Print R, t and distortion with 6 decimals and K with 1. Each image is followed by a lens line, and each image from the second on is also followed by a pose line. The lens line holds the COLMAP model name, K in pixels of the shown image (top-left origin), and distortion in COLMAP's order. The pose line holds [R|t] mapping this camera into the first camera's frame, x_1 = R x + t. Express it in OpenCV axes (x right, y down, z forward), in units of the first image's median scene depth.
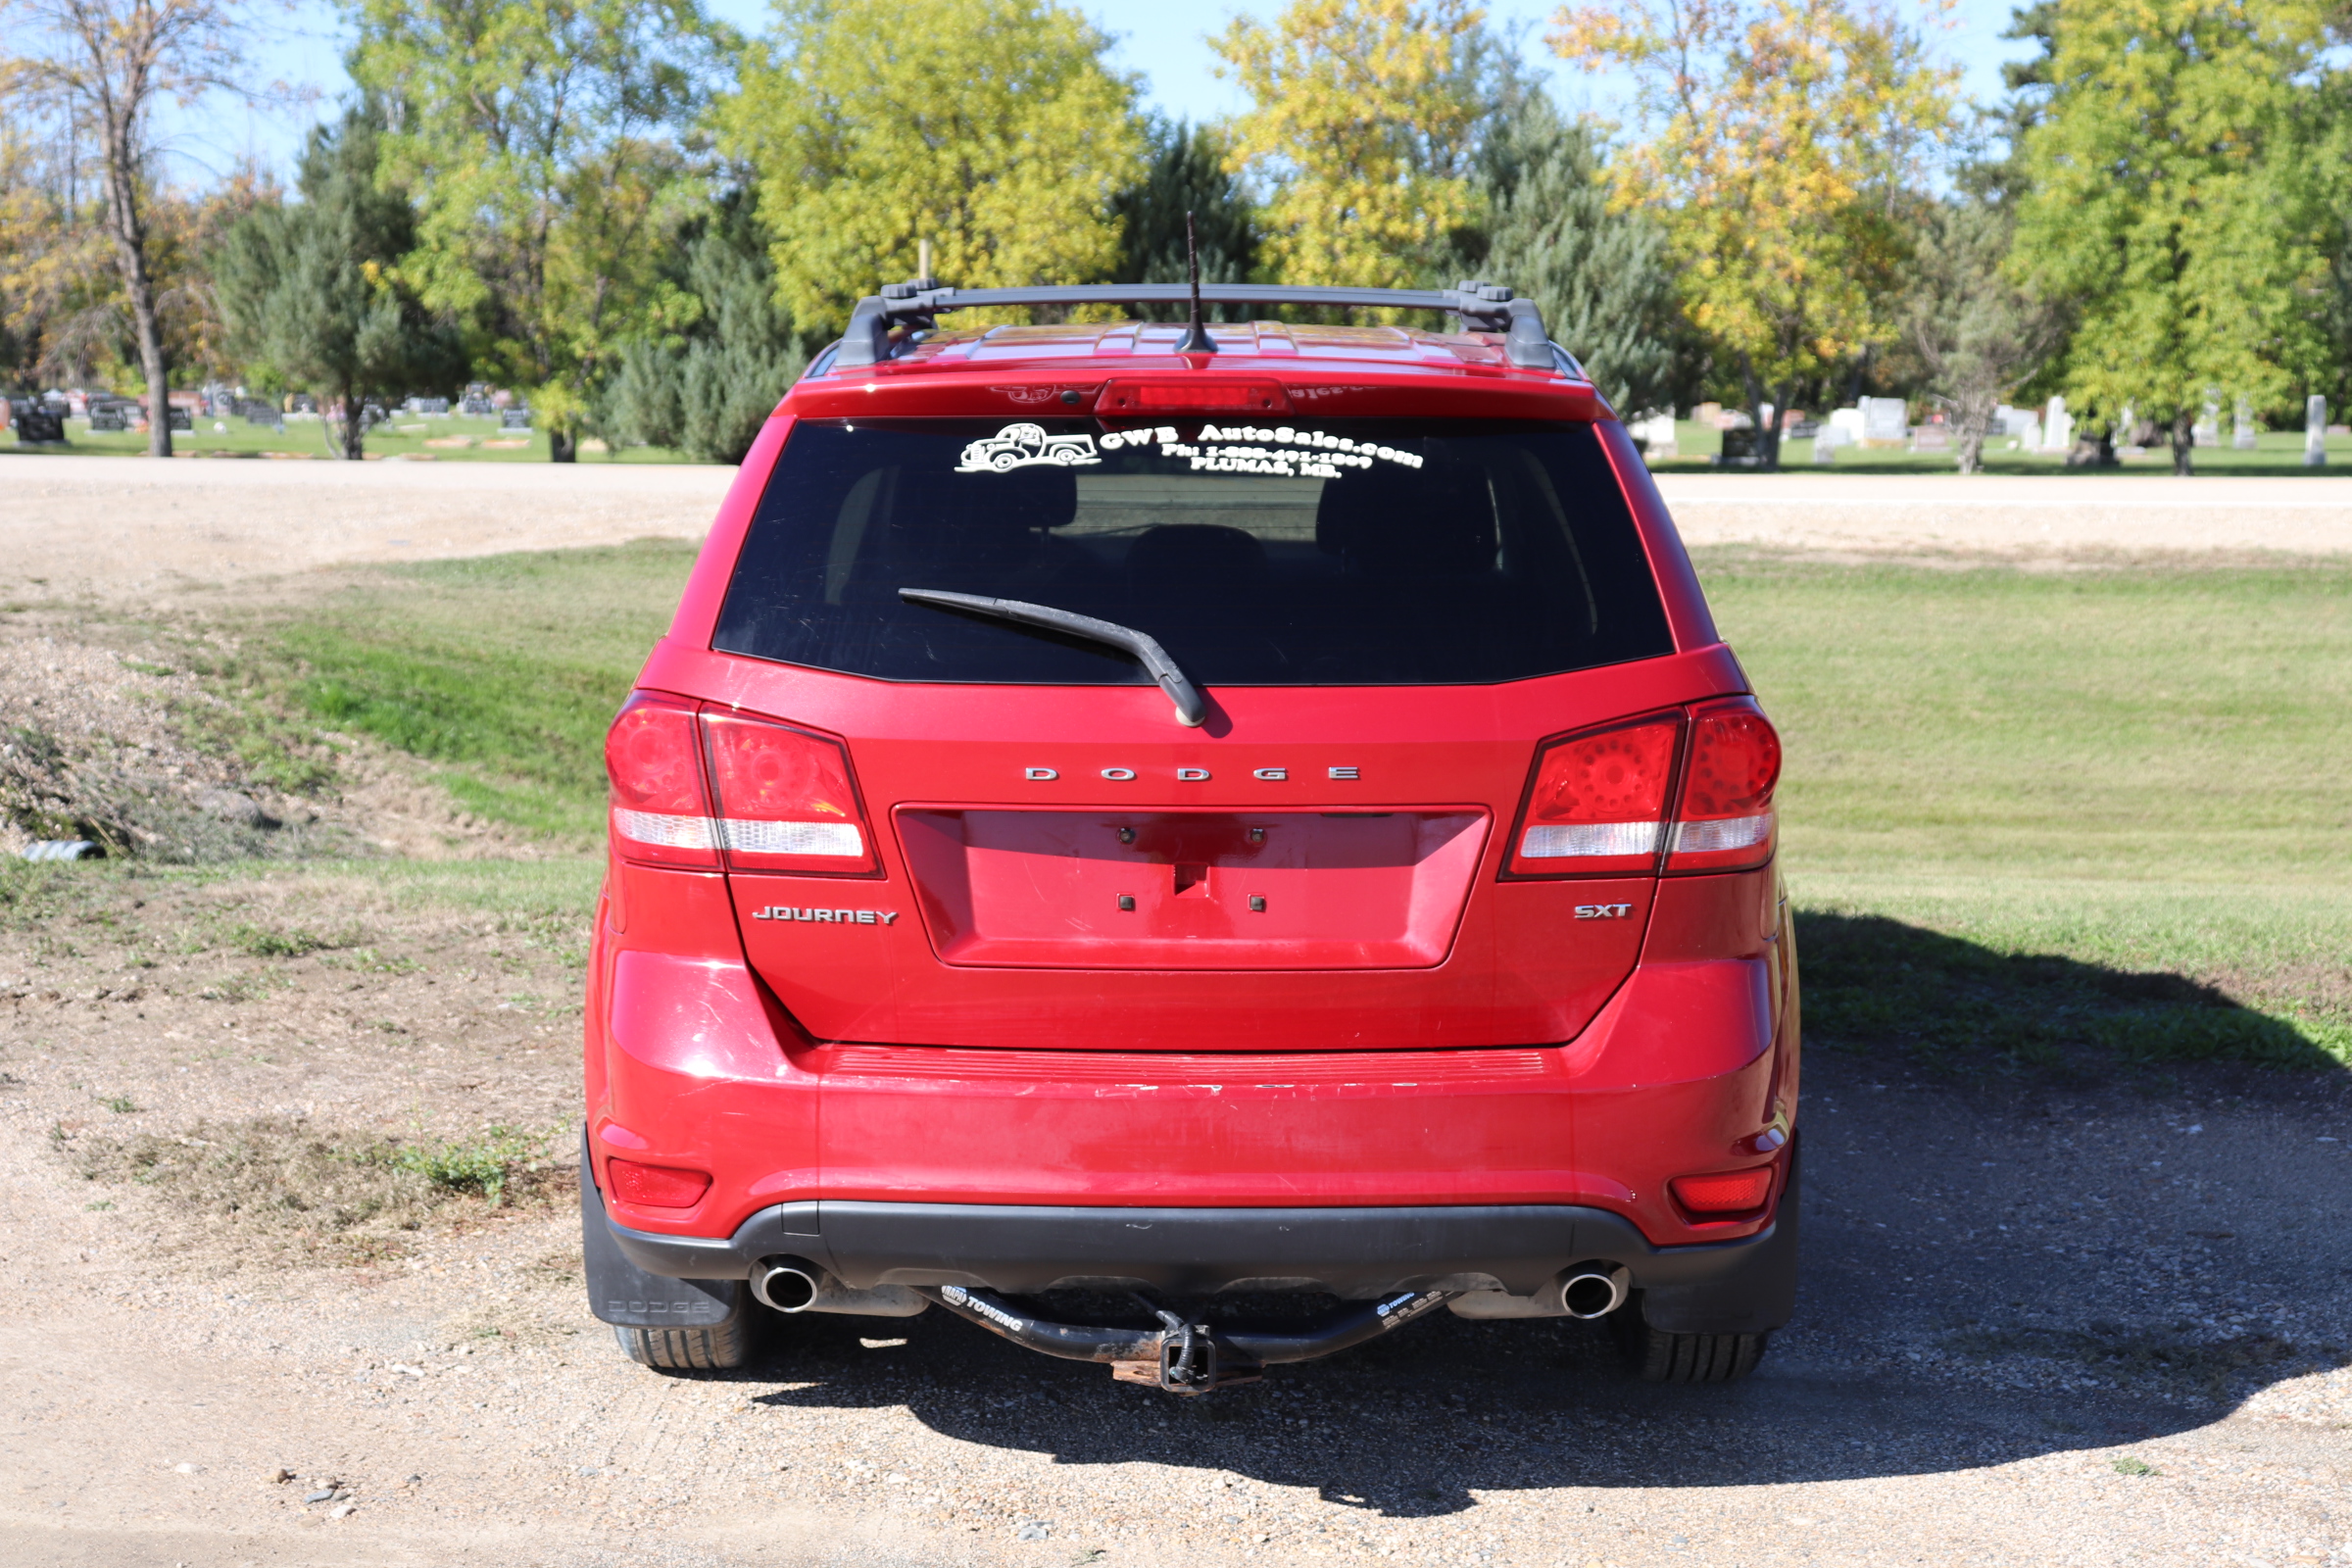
lens RADIAL K [[3485.9, 0, 1176.1], [0, 3485.9, 784.2], [0, 0, 1]] dist [0.127633, 0.000000]
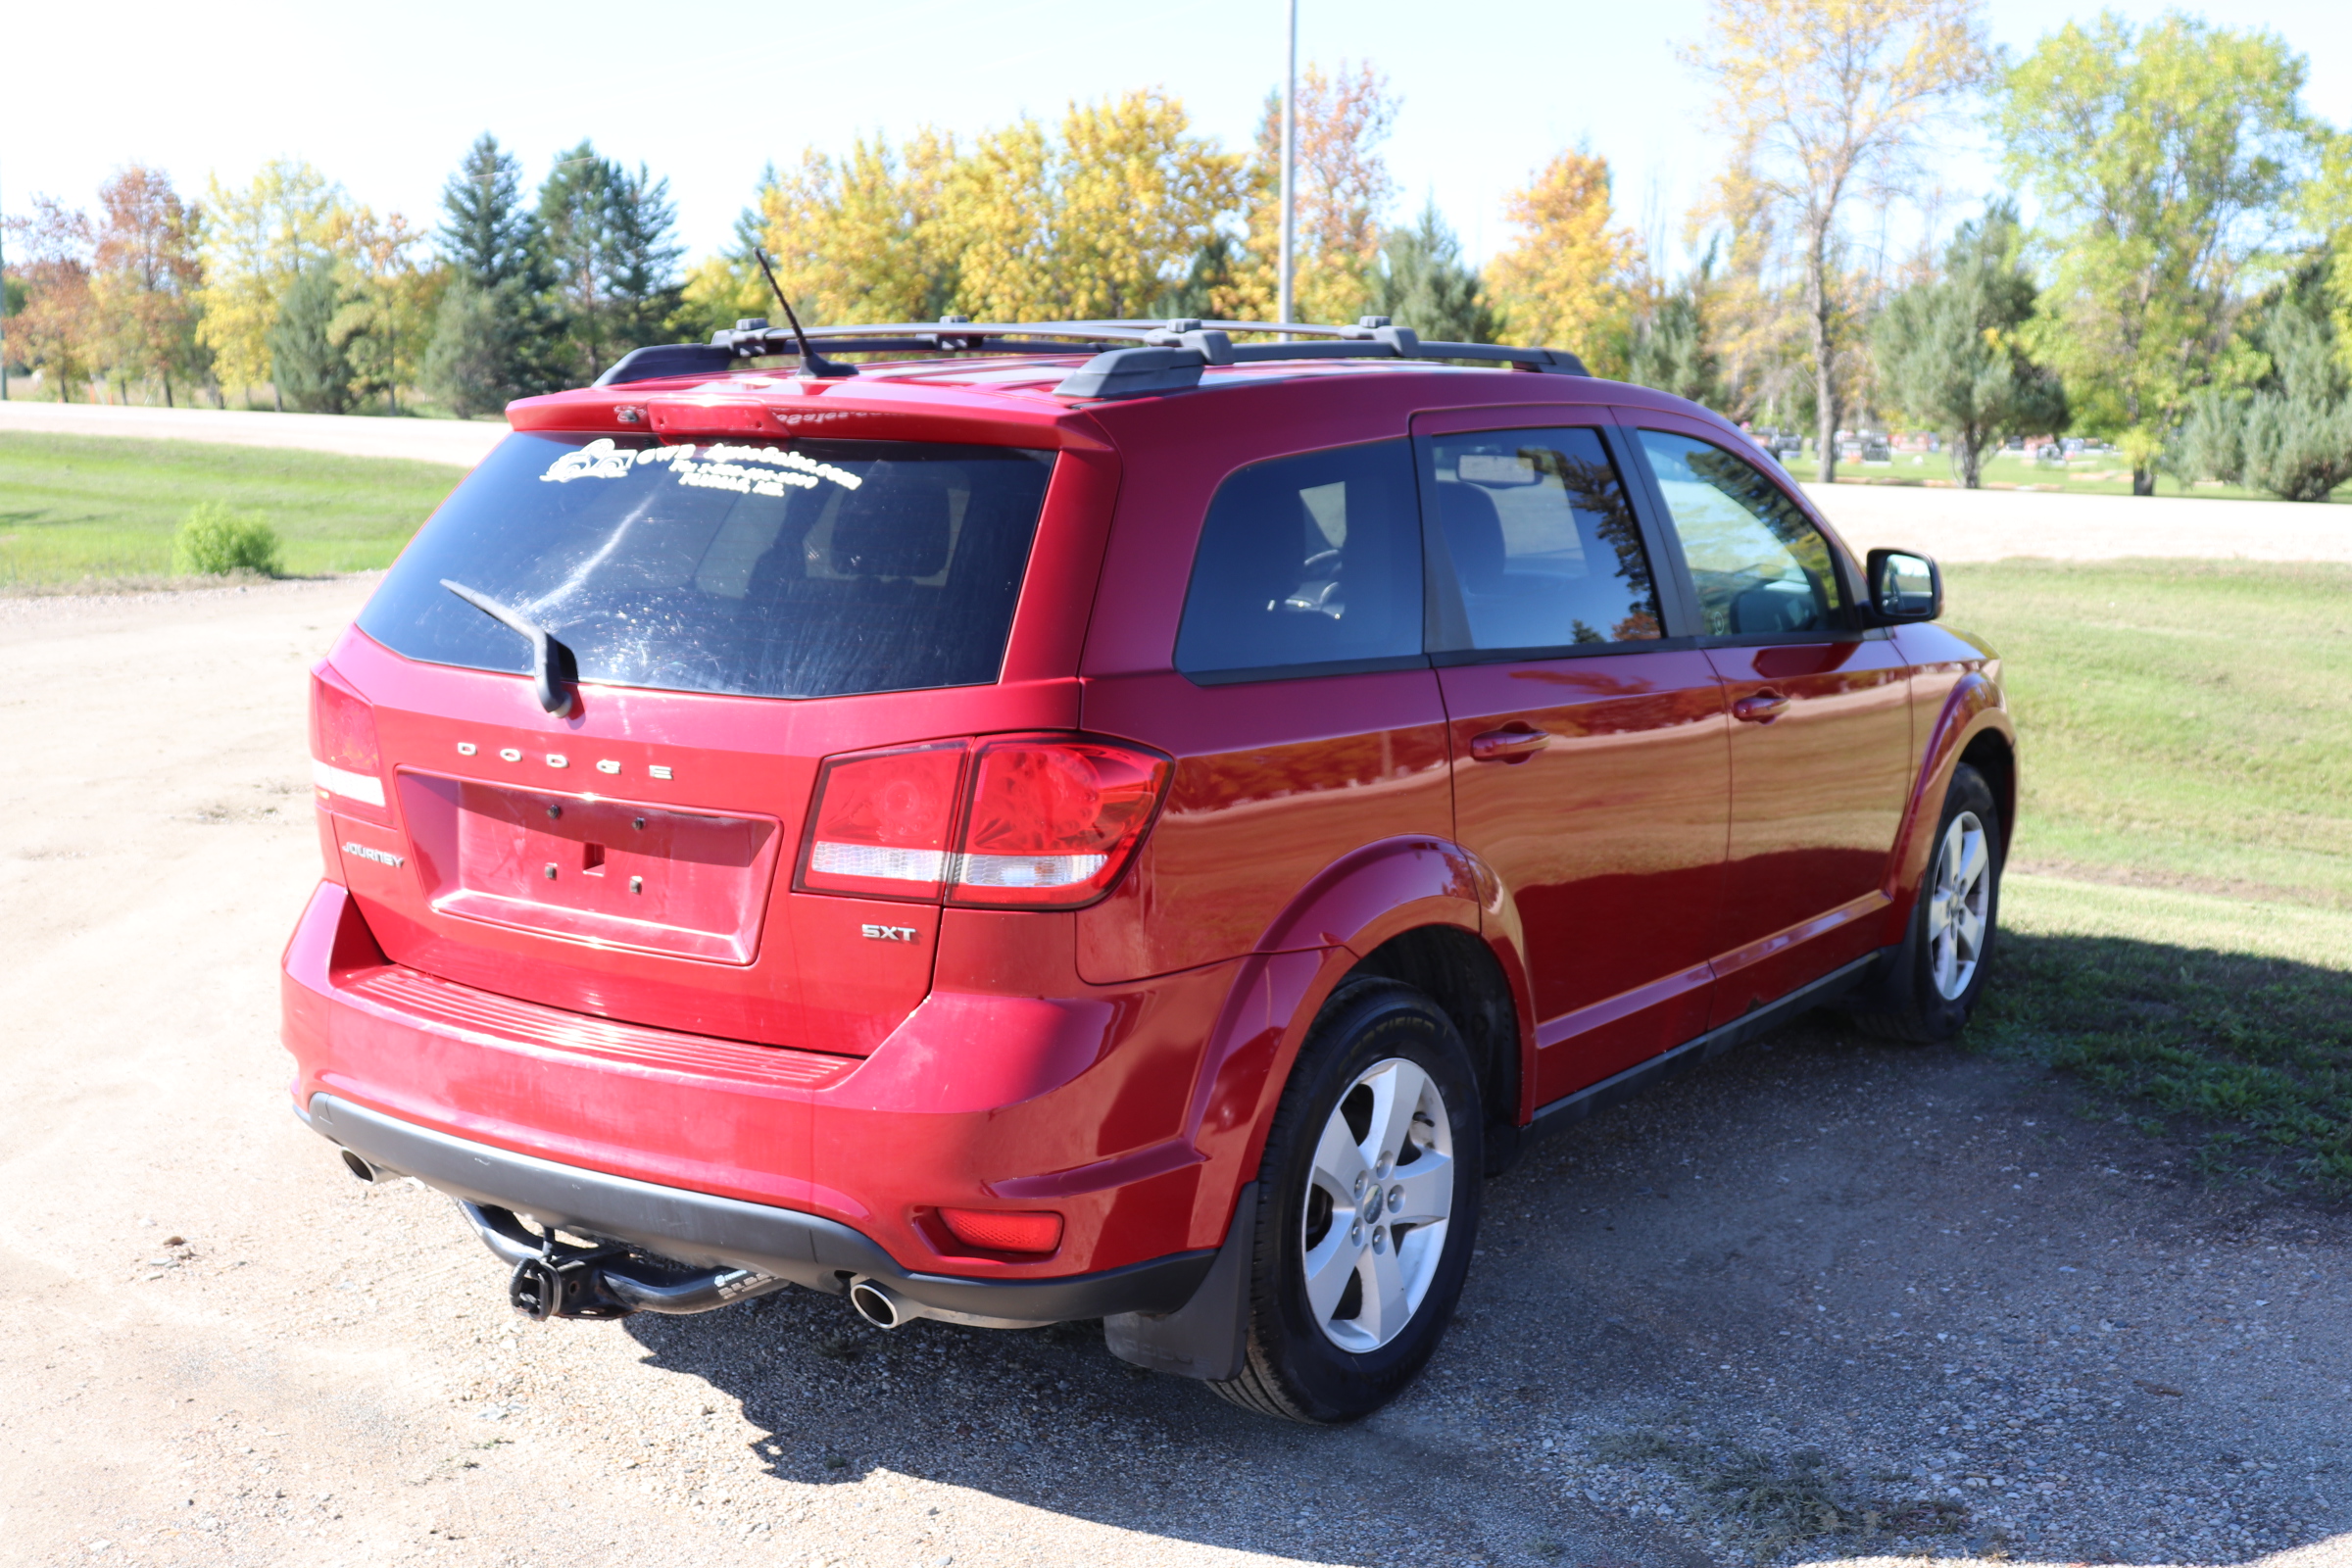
lens RADIAL K [[2701.9, 0, 1172.7], [0, 2701.9, 784.1], [0, 0, 1]] dist [0.005070, 0.000000]
pose [[0.823861, 0.091663, -0.559332, 0.088512], [-0.081580, 0.995738, 0.043018, -0.006669], [0.560891, 0.010189, 0.827827, 0.056629]]
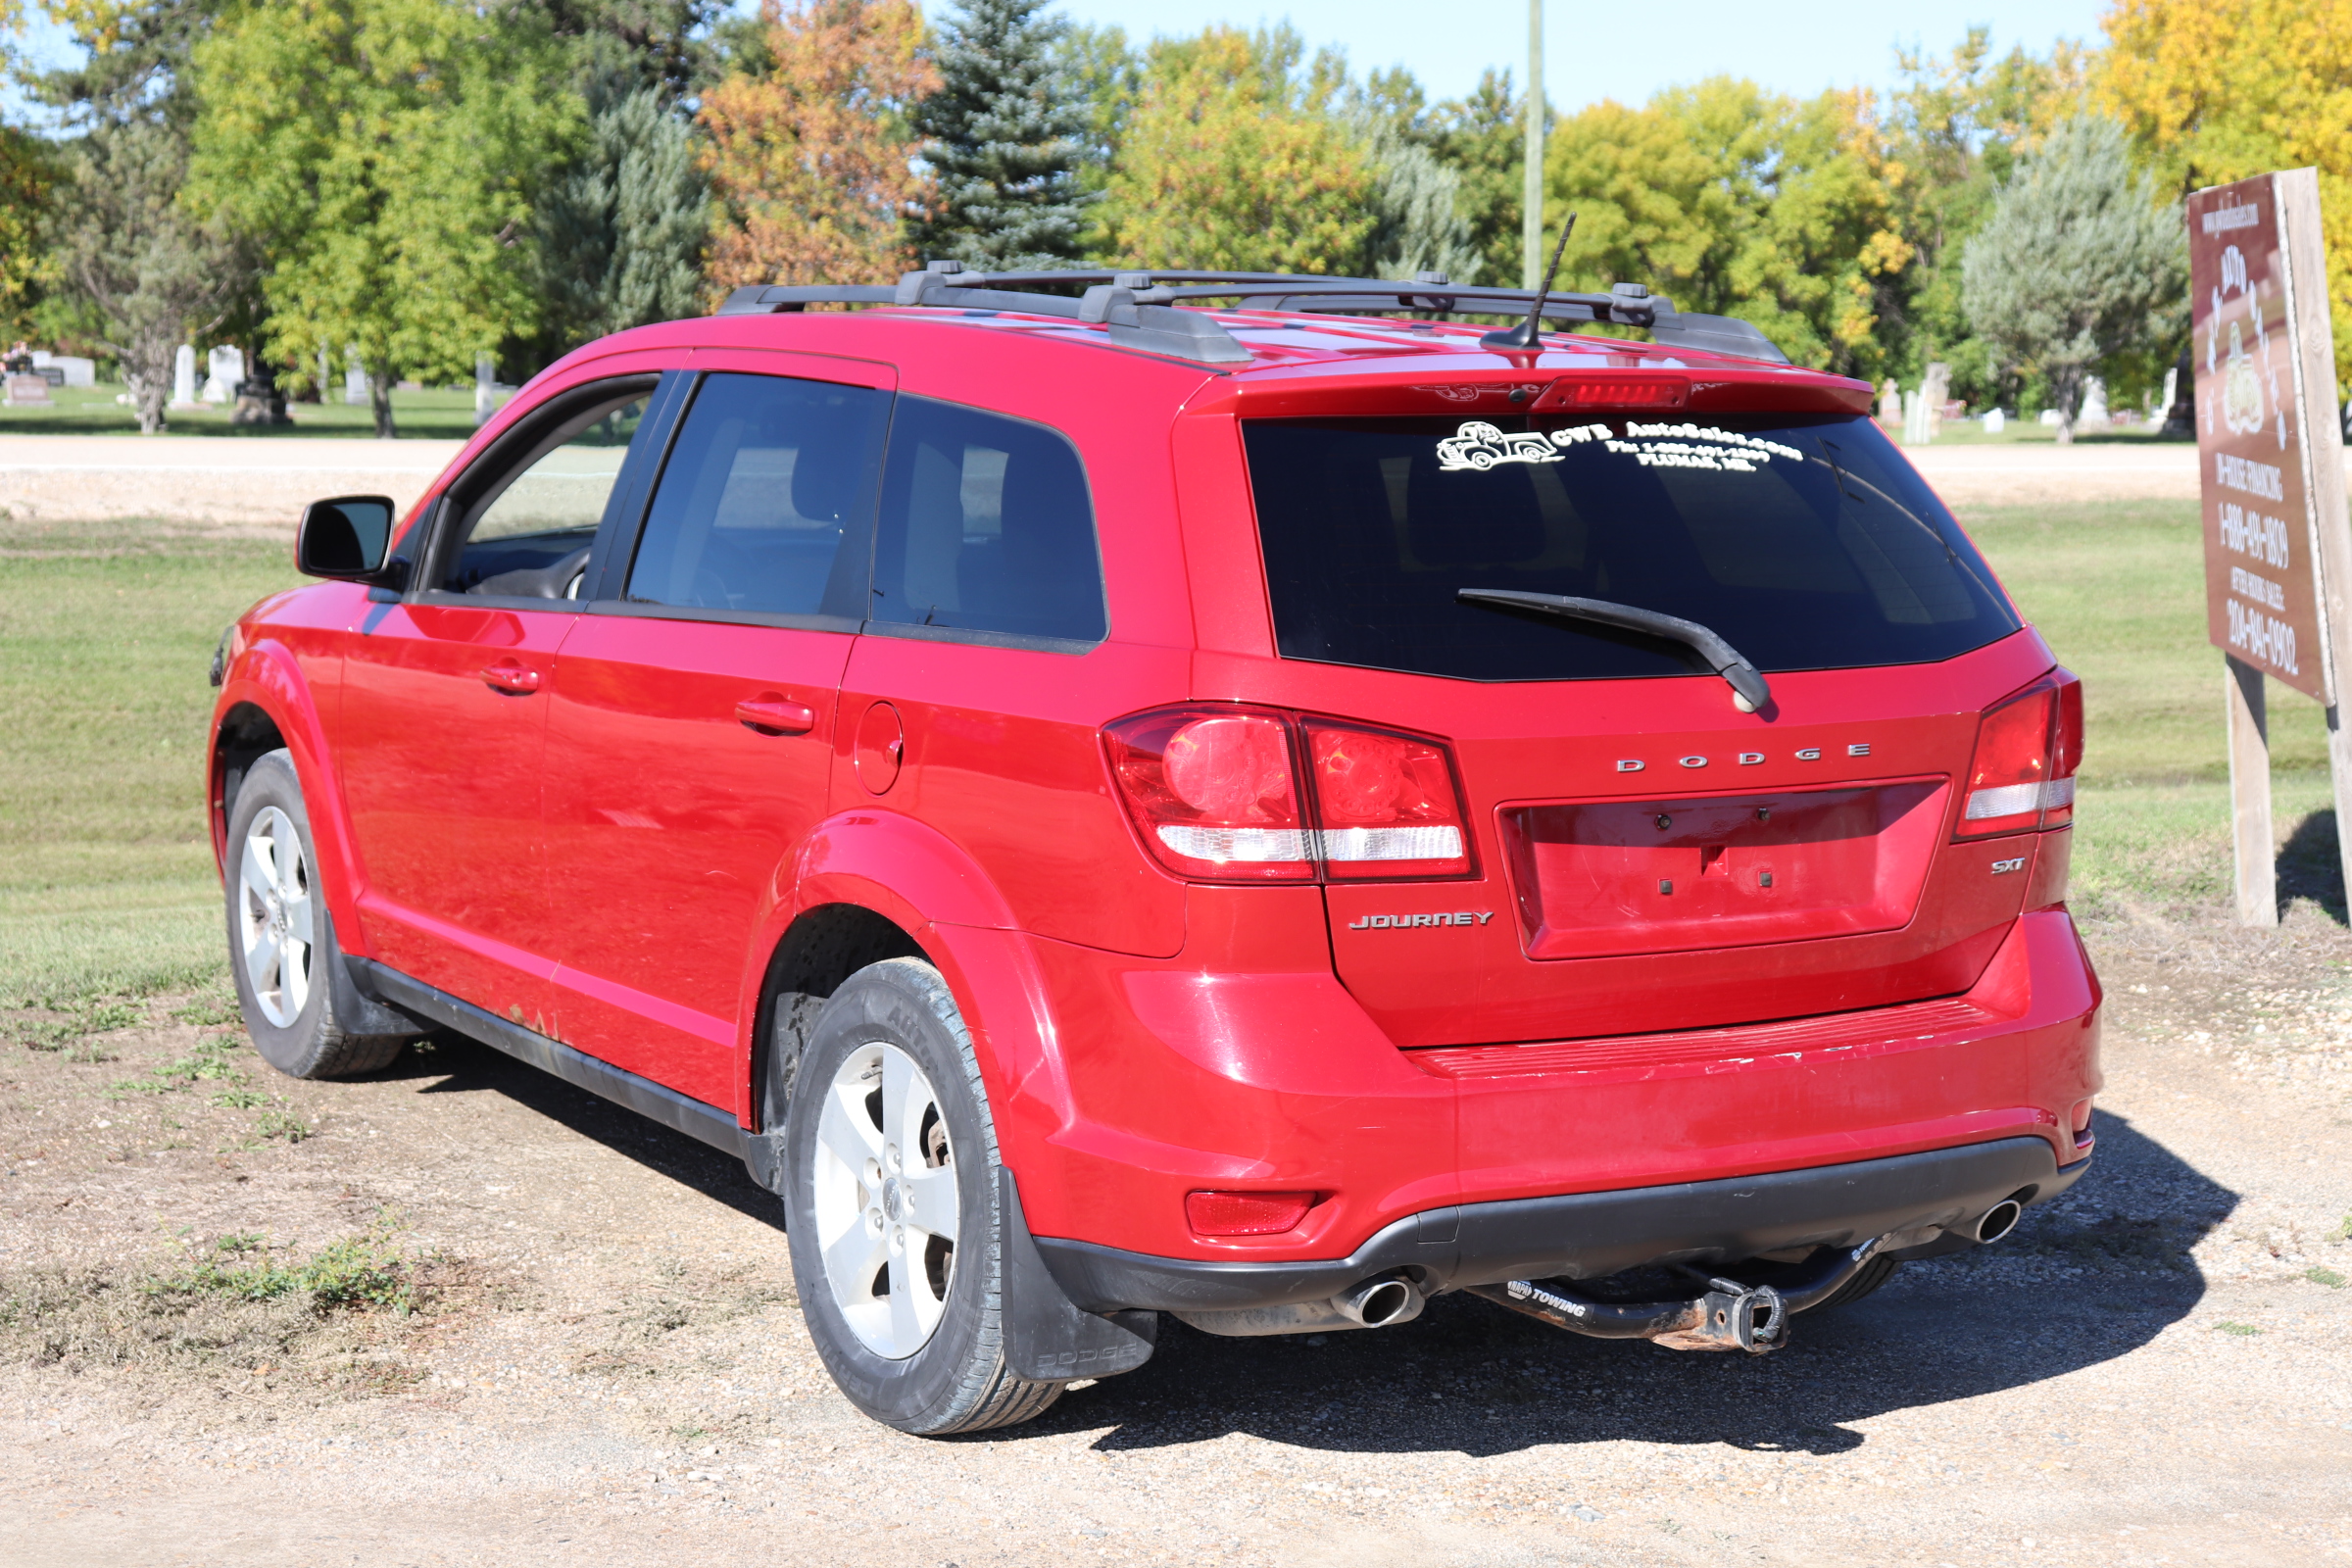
lens RADIAL K [[3990.6, 0, 1178.4], [0, 3990.6, 777.1], [0, 0, 1]] dist [0.193272, 0.000000]
pose [[0.841944, -0.052600, 0.536995, -0.109025], [0.053374, 0.998475, 0.014118, -0.003246], [-0.536919, 0.016775, 0.843467, 0.011261]]
